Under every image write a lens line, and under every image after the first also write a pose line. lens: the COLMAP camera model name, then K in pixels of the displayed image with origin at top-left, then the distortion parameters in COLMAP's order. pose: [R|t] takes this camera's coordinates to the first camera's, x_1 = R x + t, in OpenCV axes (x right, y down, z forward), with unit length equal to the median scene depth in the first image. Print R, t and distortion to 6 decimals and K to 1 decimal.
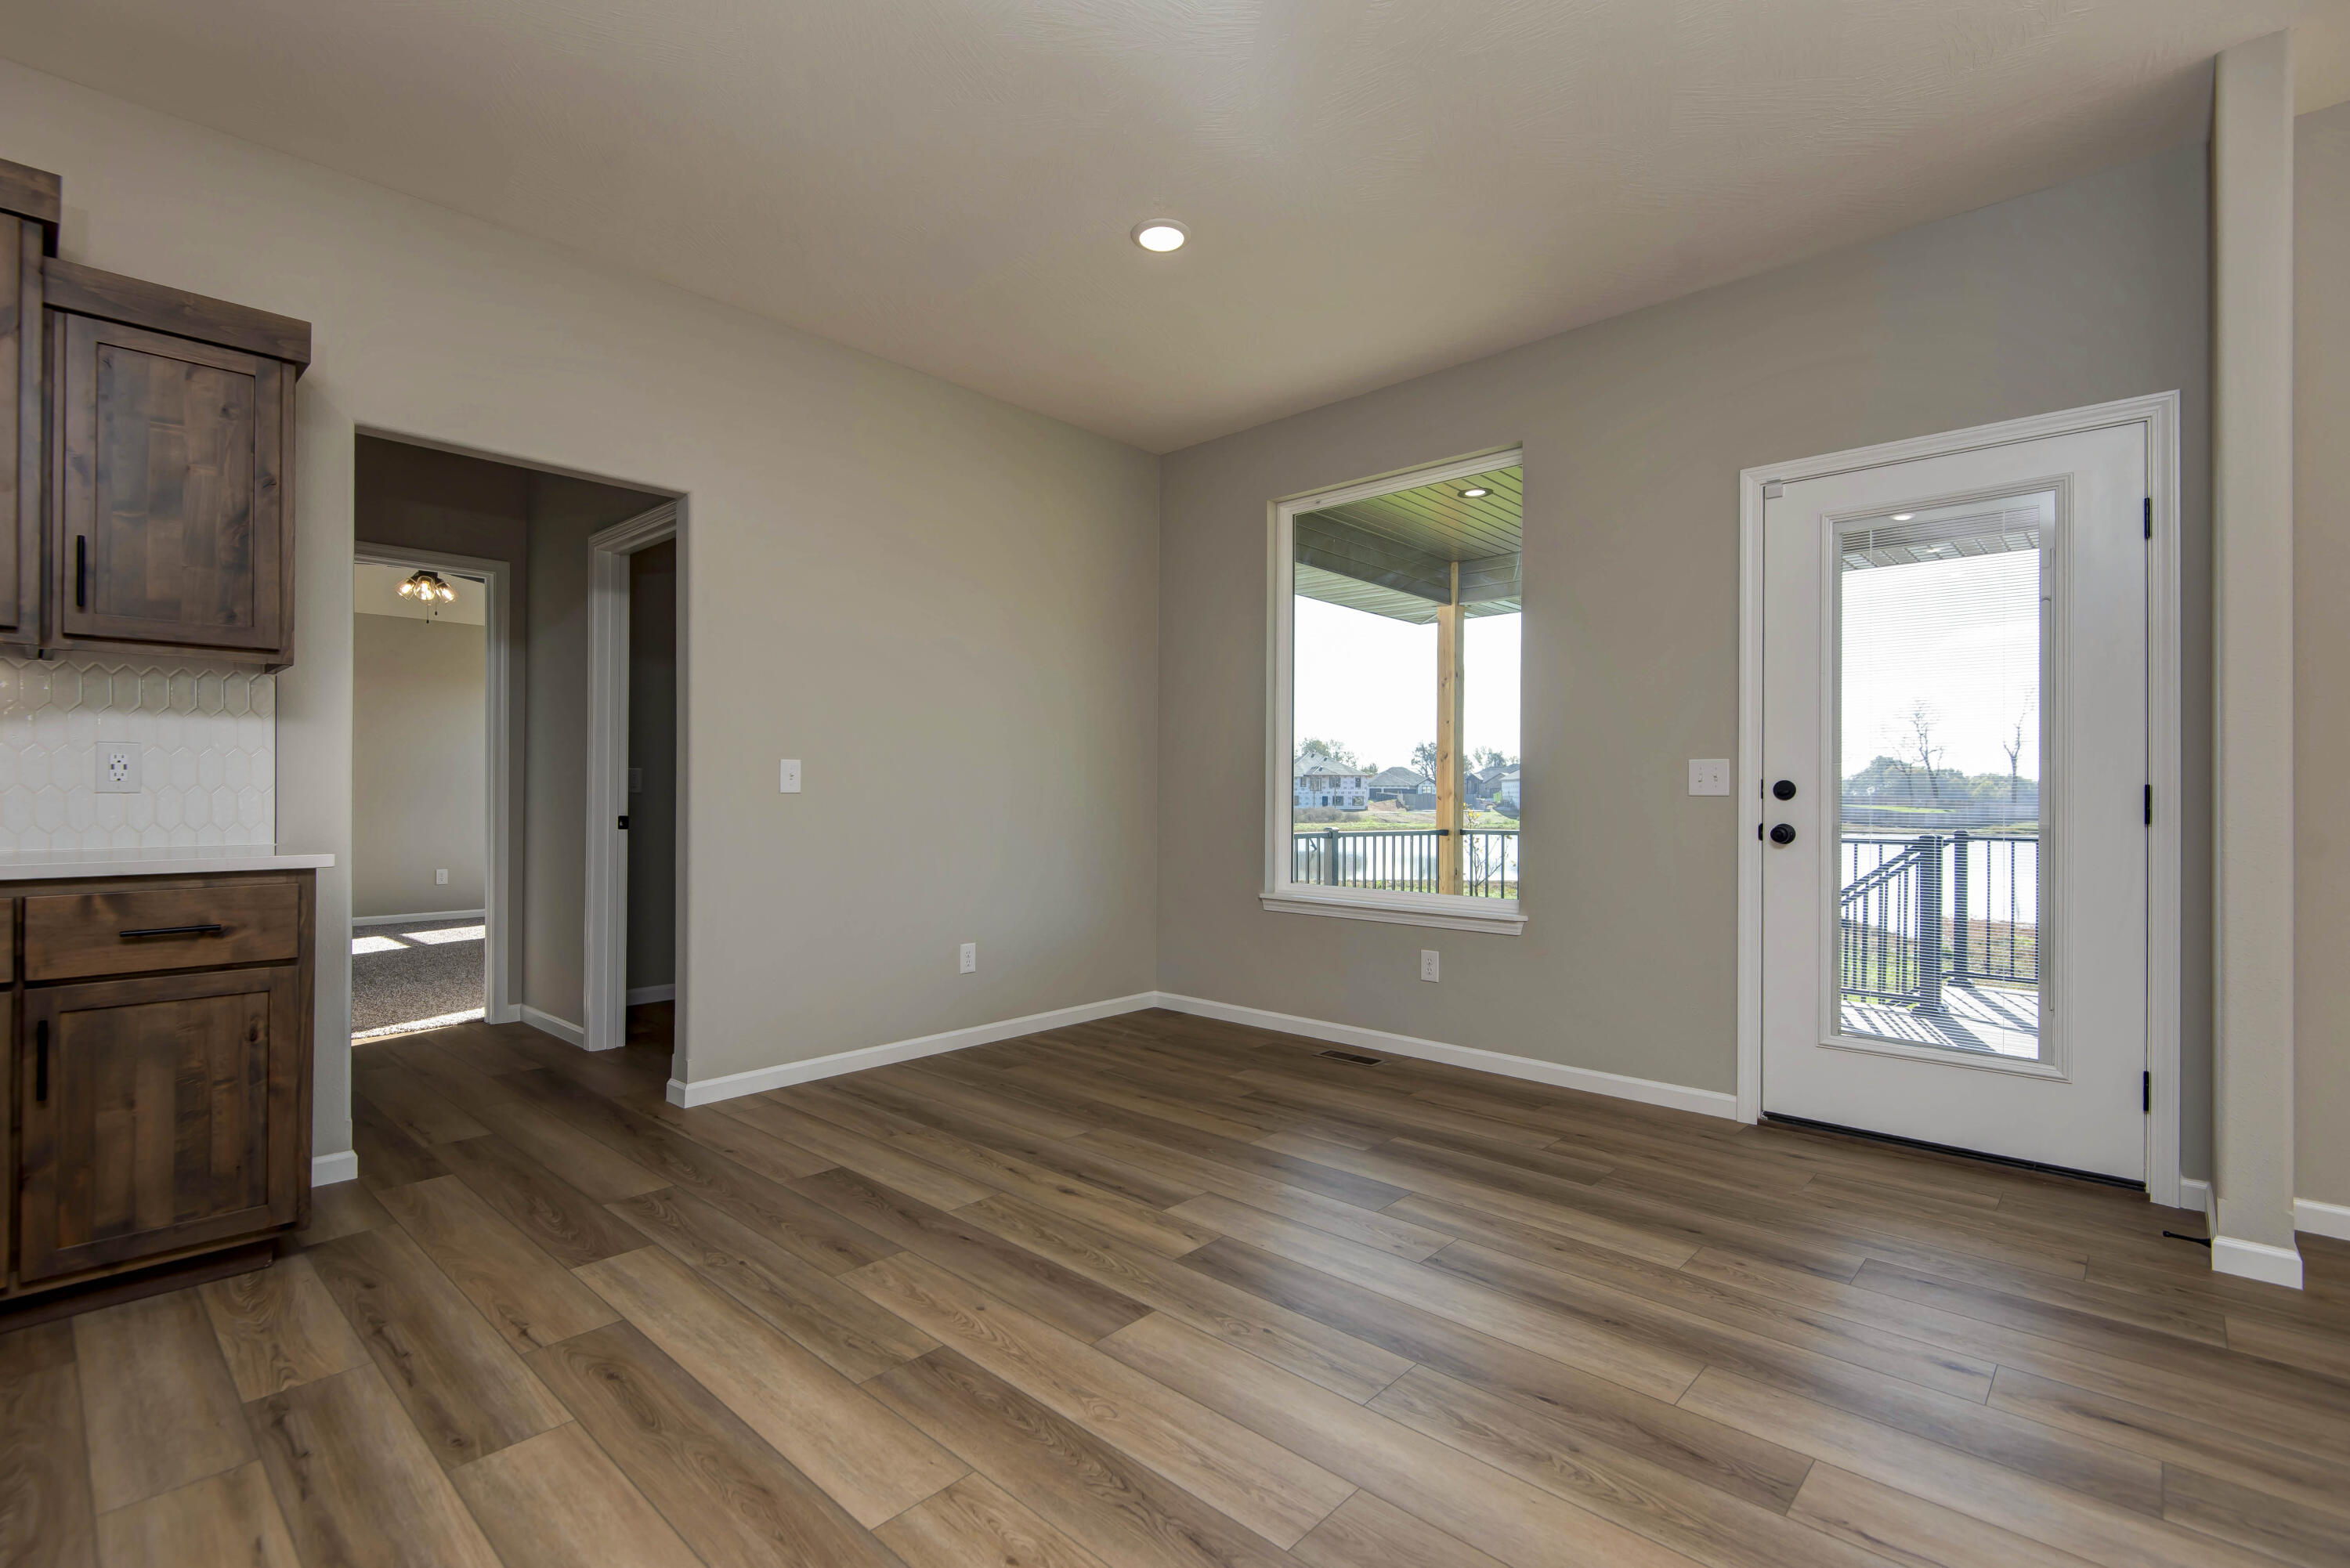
lens RADIAL K [[1059.7, 0, 1158.9], [0, 1059.7, 787.6], [0, 0, 1]] dist [0.021540, -0.010206]
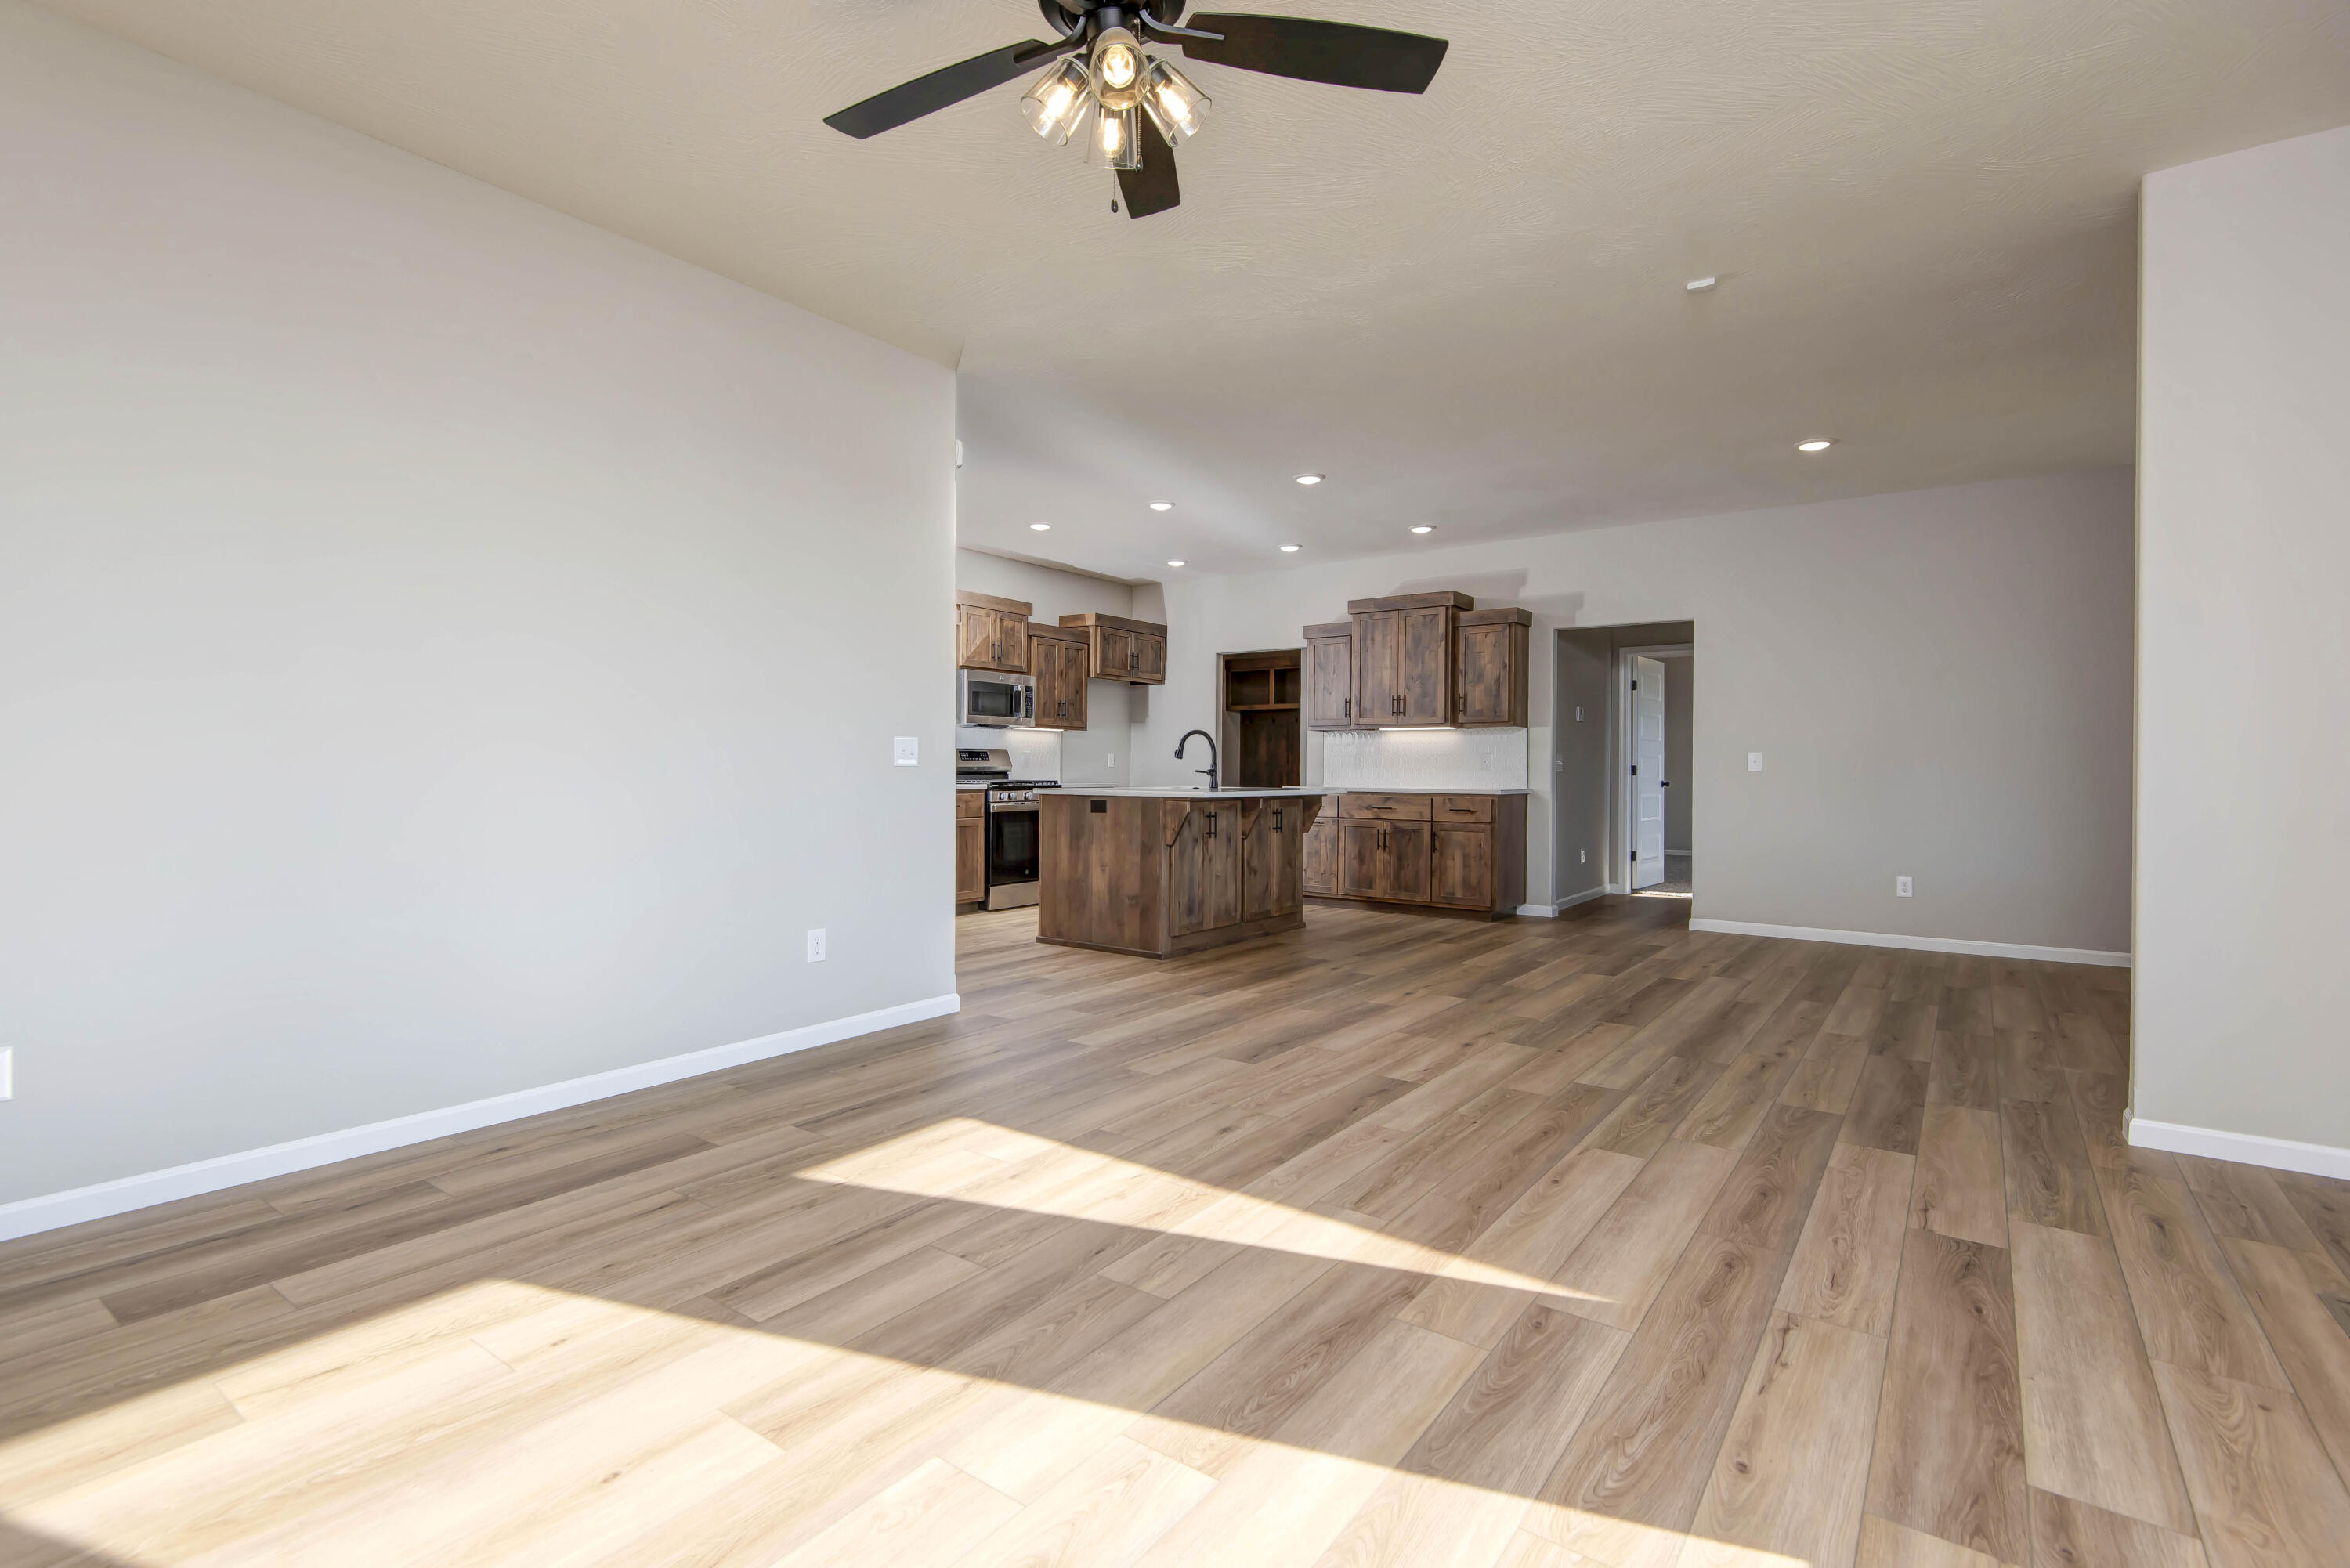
lens RADIAL K [[1089.0, 0, 1143.3], [0, 1089.0, 772.9], [0, 0, 1]] dist [0.000052, -0.000196]
pose [[0.103376, 0.006617, -0.994620, 2.320094], [-0.003176, 0.999975, 0.006322, -0.003744], [0.994637, 0.002505, 0.103395, -0.345674]]
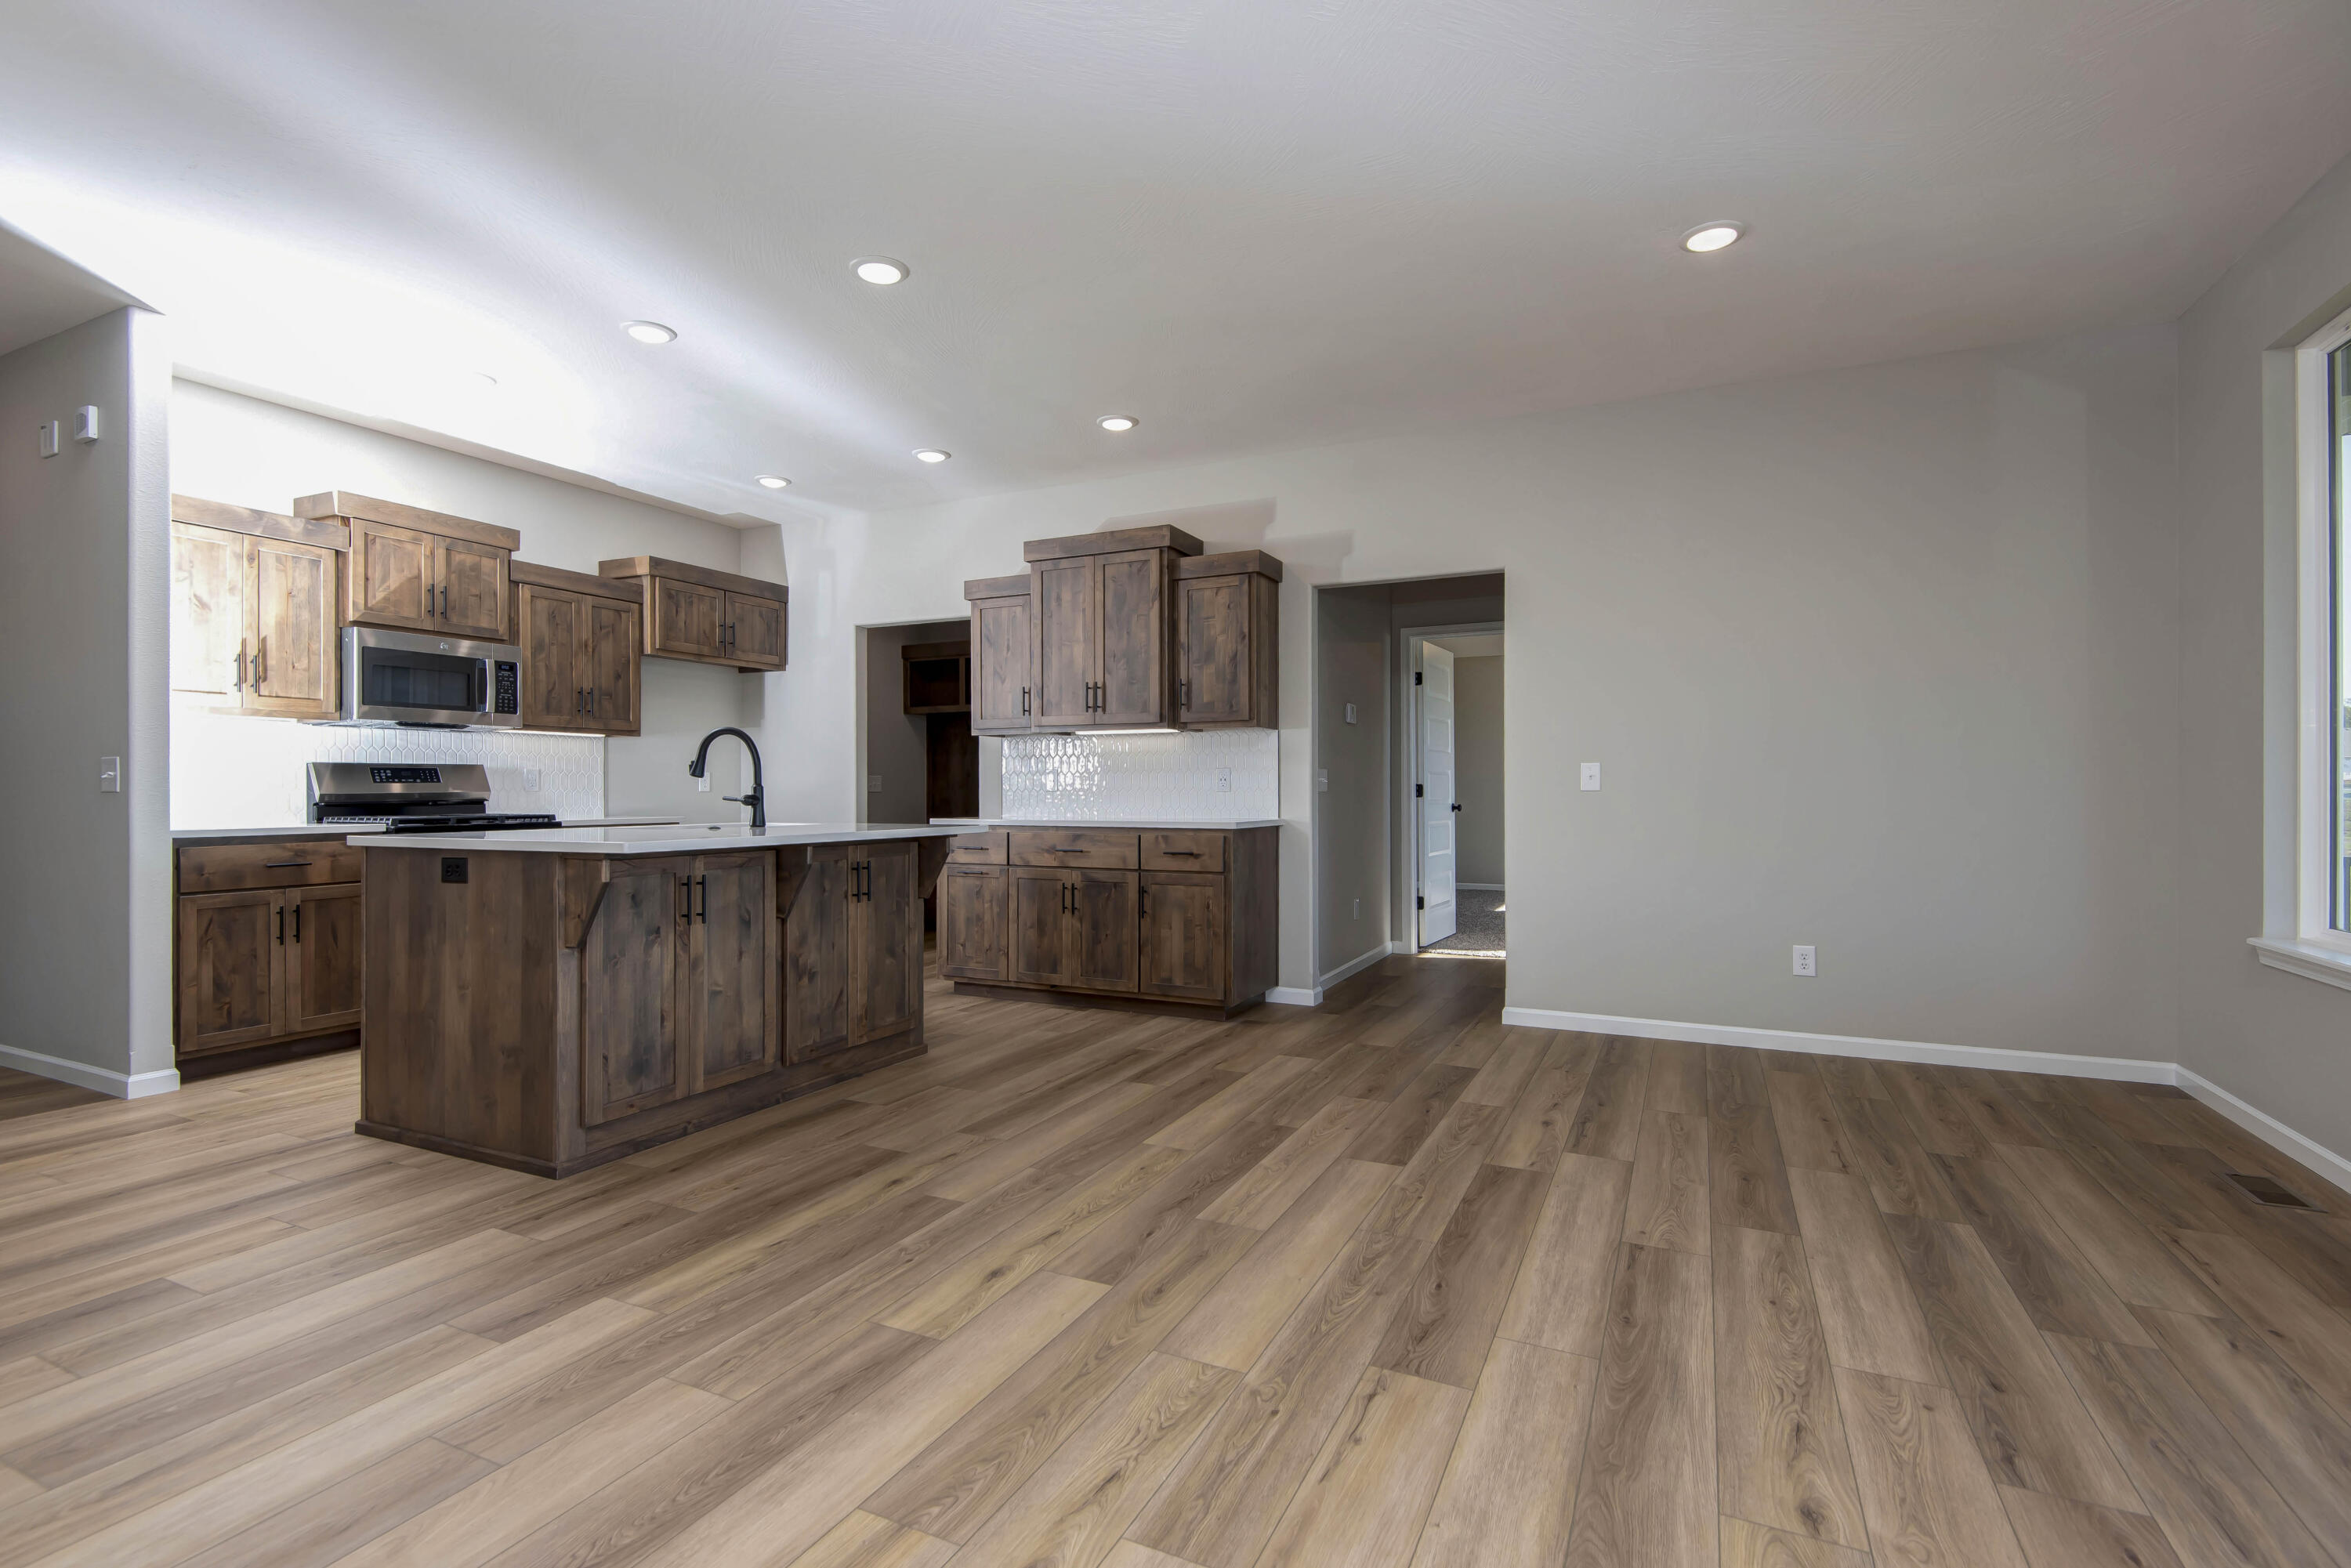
lens RADIAL K [[1103.6, 0, 1175.5], [0, 1103.6, 784.0], [0, 0, 1]] dist [0.020808, -0.021514]
pose [[0.311883, -0.005097, -0.950107, 1.226317], [0.004651, 0.999982, -0.003837, -0.002473], [0.950109, -0.003222, 0.311901, 0.259904]]
